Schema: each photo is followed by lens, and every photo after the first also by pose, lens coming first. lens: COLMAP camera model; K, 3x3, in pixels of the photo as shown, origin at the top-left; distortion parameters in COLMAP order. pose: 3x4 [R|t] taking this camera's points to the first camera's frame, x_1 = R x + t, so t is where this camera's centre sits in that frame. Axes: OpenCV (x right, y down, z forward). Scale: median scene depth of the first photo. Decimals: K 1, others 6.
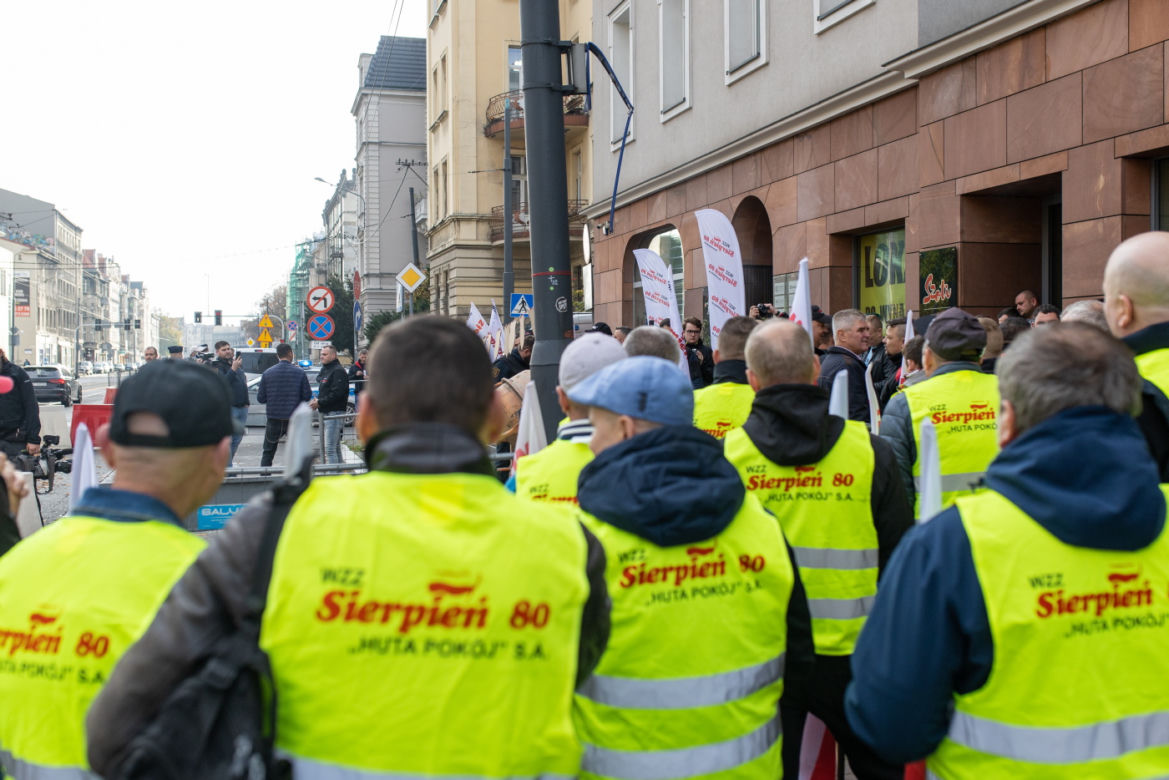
lens RADIAL K [[1292.9, 0, 584.5], [0, 1292.9, 390.0], [0, 0, 1]] dist [-0.014921, -0.006403]
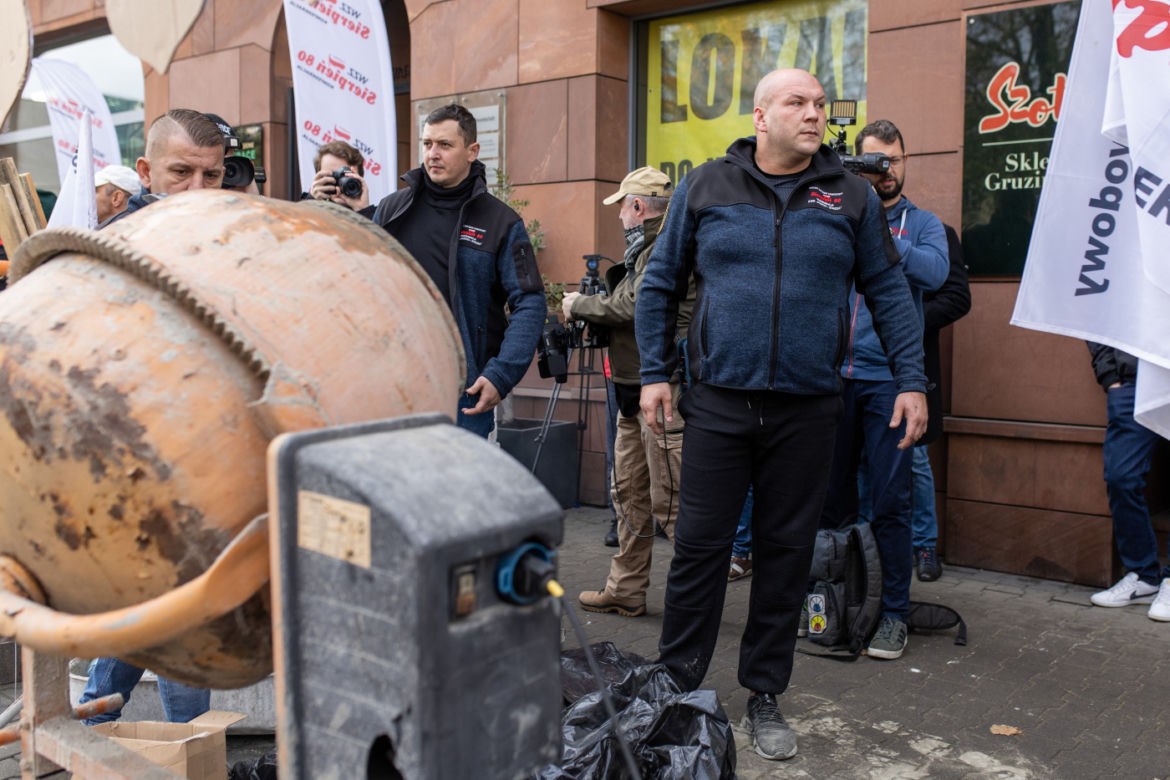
lens RADIAL K [[1294.0, 0, 585.0], [0, 1294.0, 390.0], [0, 0, 1]] dist [-0.014921, -0.006403]
pose [[0.835077, -0.016536, 0.549884, -0.031073], [-0.005670, 0.999236, 0.038660, 0.001938], [-0.550103, -0.035402, 0.834346, 0.215828]]
